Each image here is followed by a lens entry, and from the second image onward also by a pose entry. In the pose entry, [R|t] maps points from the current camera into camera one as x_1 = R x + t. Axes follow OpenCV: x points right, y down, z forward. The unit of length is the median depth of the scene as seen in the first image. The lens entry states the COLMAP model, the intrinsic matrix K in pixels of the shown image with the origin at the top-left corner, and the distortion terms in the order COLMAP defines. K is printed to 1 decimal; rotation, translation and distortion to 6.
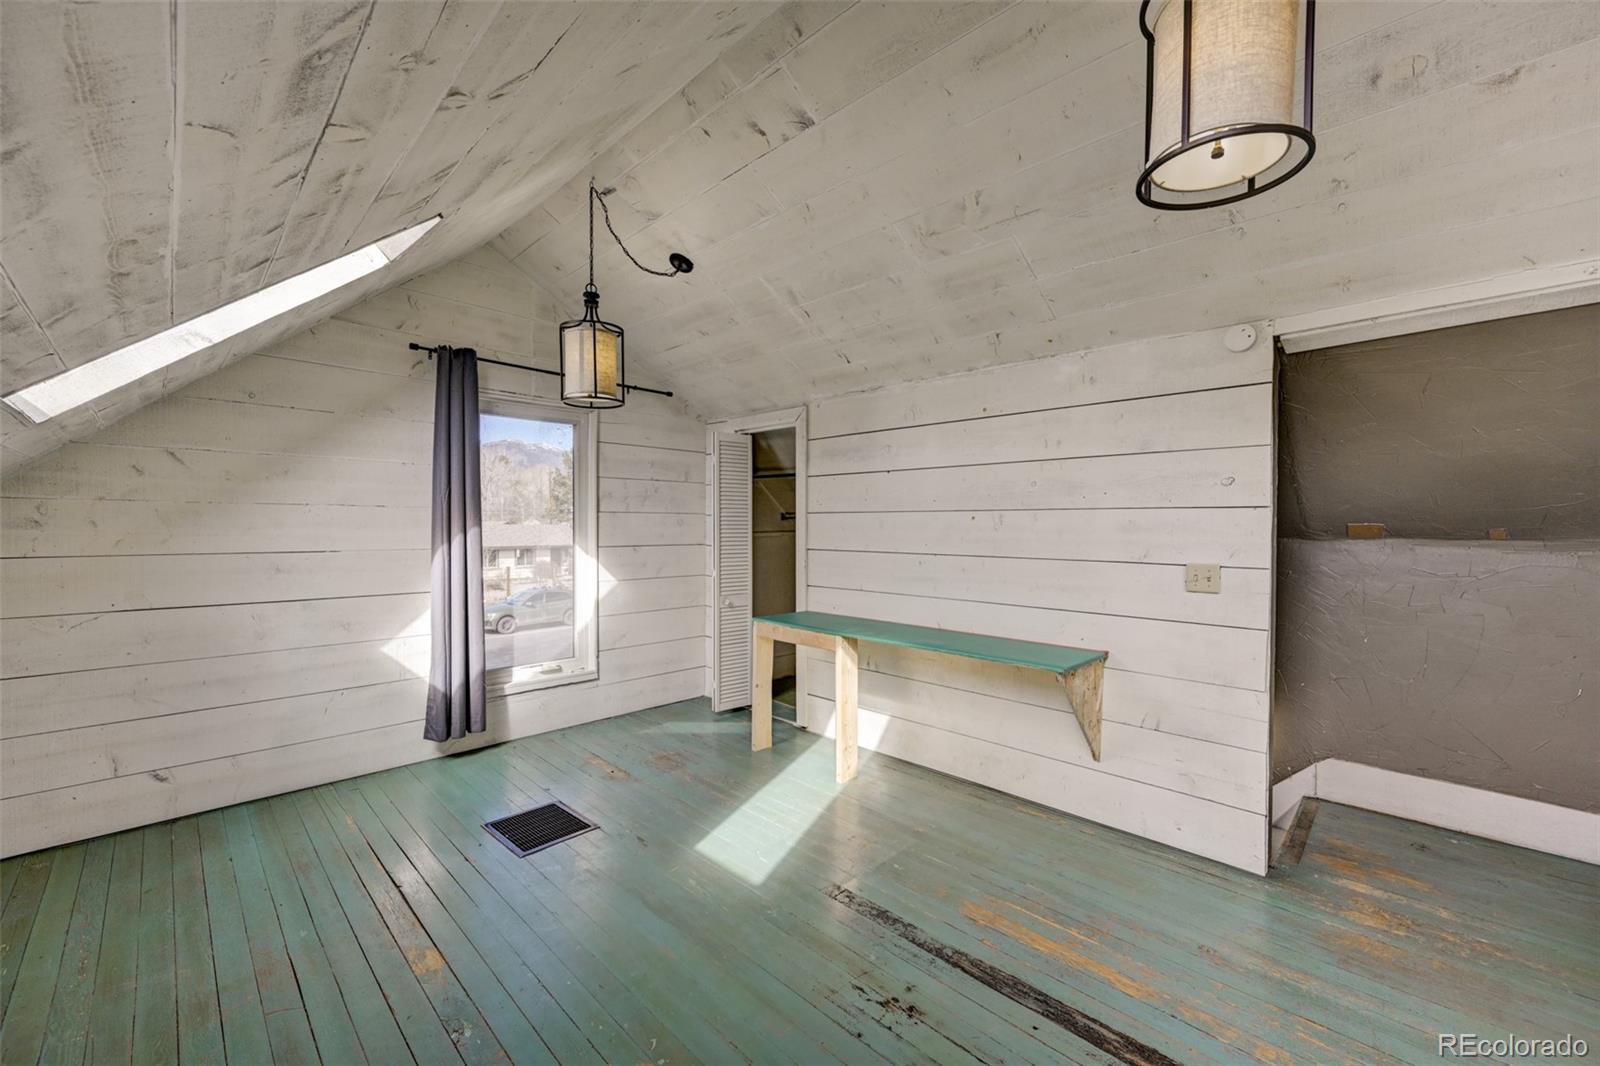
lens RADIAL K [[628.9, 0, 806.5], [0, 628.9, 535.4], [0, 0, 1]] dist [-0.001845, 0.000582]
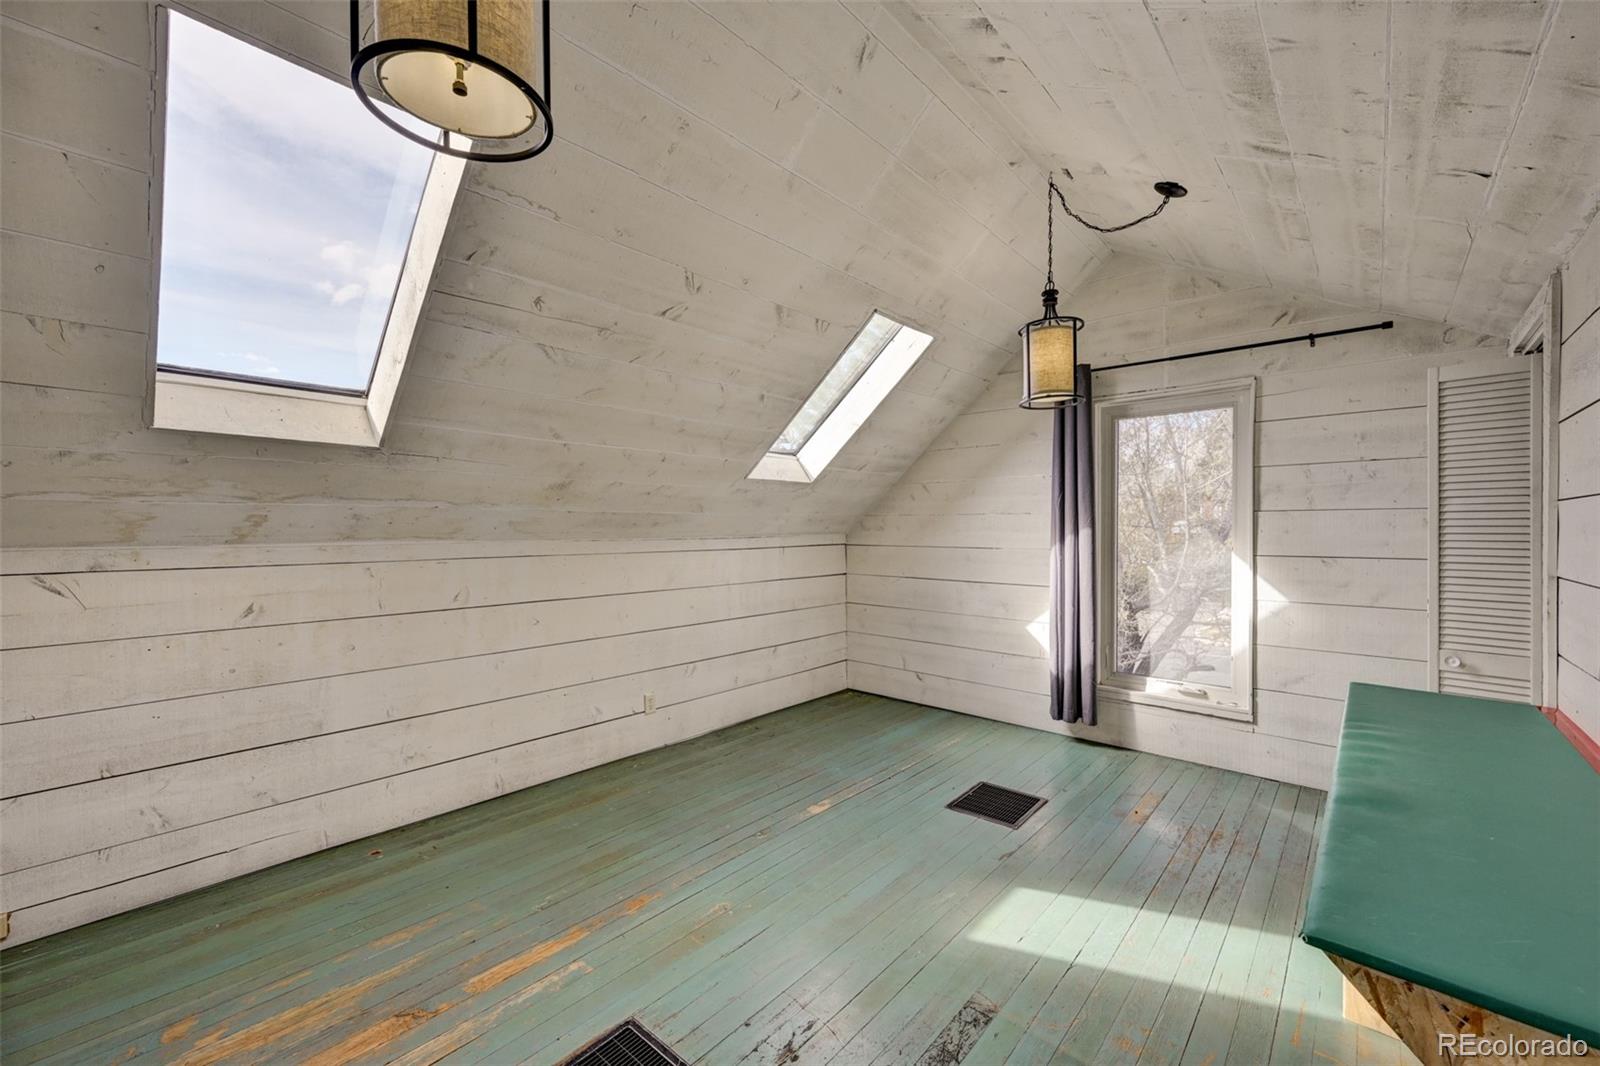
lens RADIAL K [[628.9, 0, 806.5], [0, 628.9, 535.4], [0, 0, 1]] dist [-0.001845, 0.000582]
pose [[0.038973, 0.008104, -0.999207, 0.588419], [-0.014035, 0.999873, 0.007562, -0.006926], [0.999142, 0.013729, 0.039082, 0.555098]]
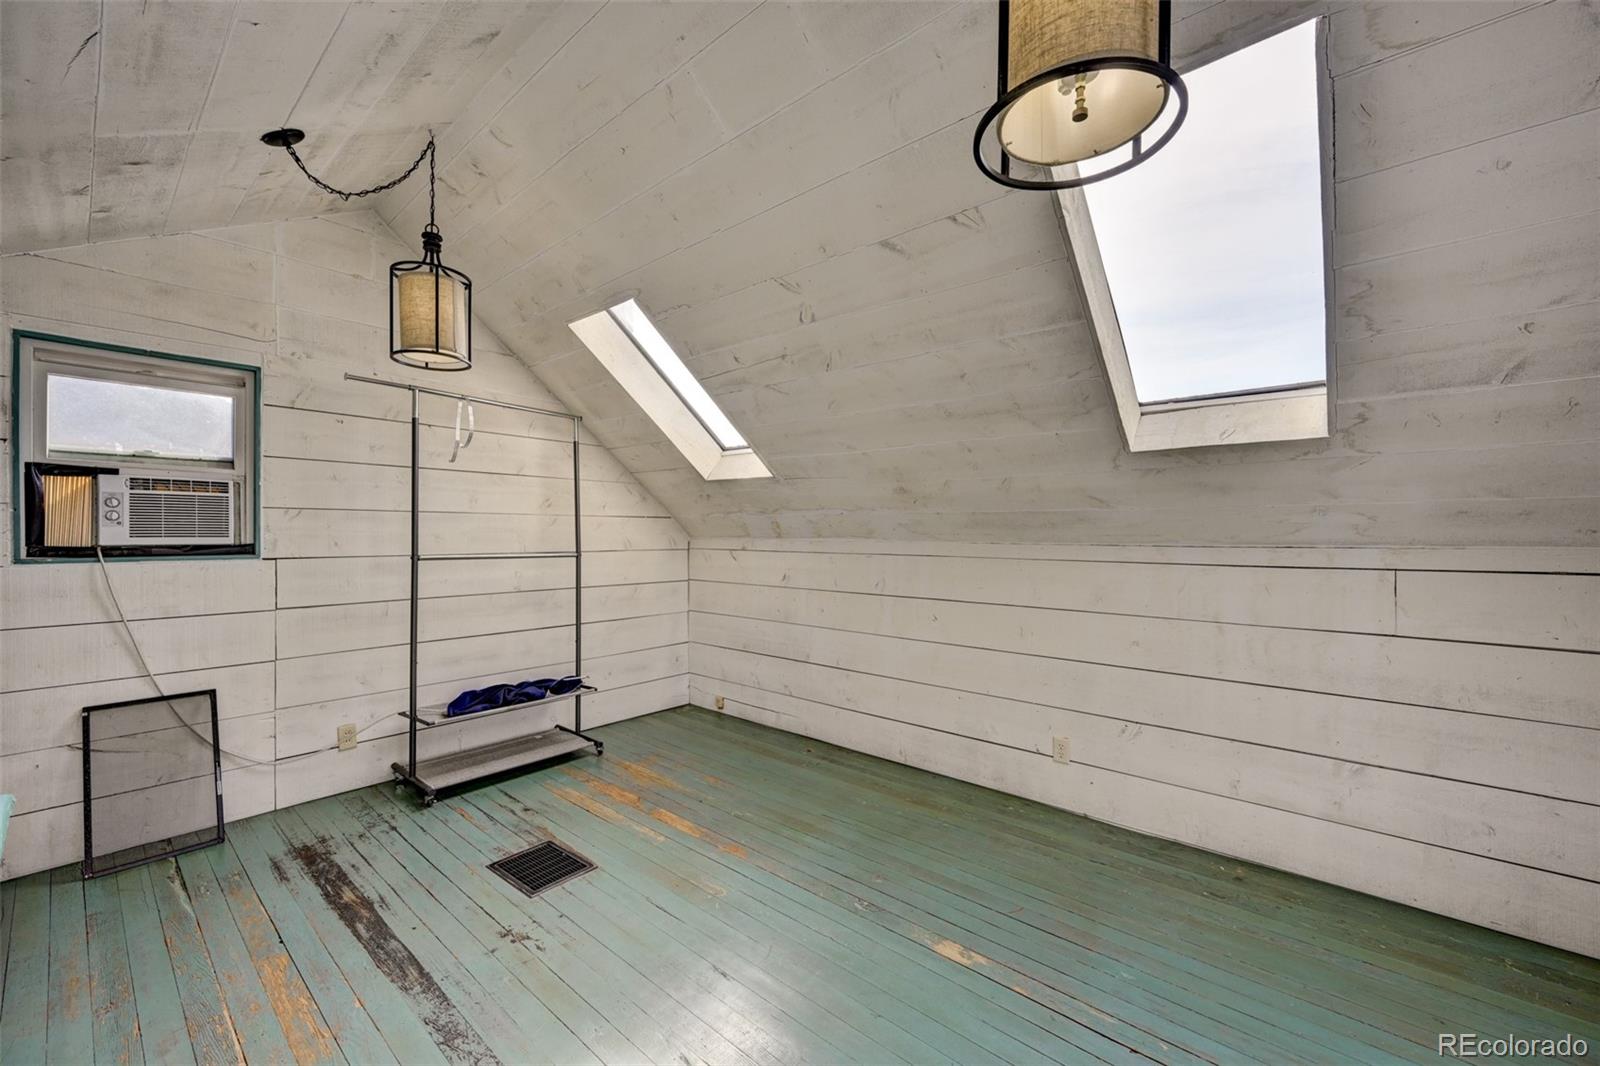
lens RADIAL K [[628.9, 0, 806.5], [0, 628.9, 535.4], [0, 0, 1]] dist [-0.001845, 0.000582]
pose [[-0.997784, -0.005323, -0.066328, -0.178827], [-0.006896, 0.999700, 0.023518, -0.019061], [0.066183, 0.023923, -0.997521, 1.236384]]
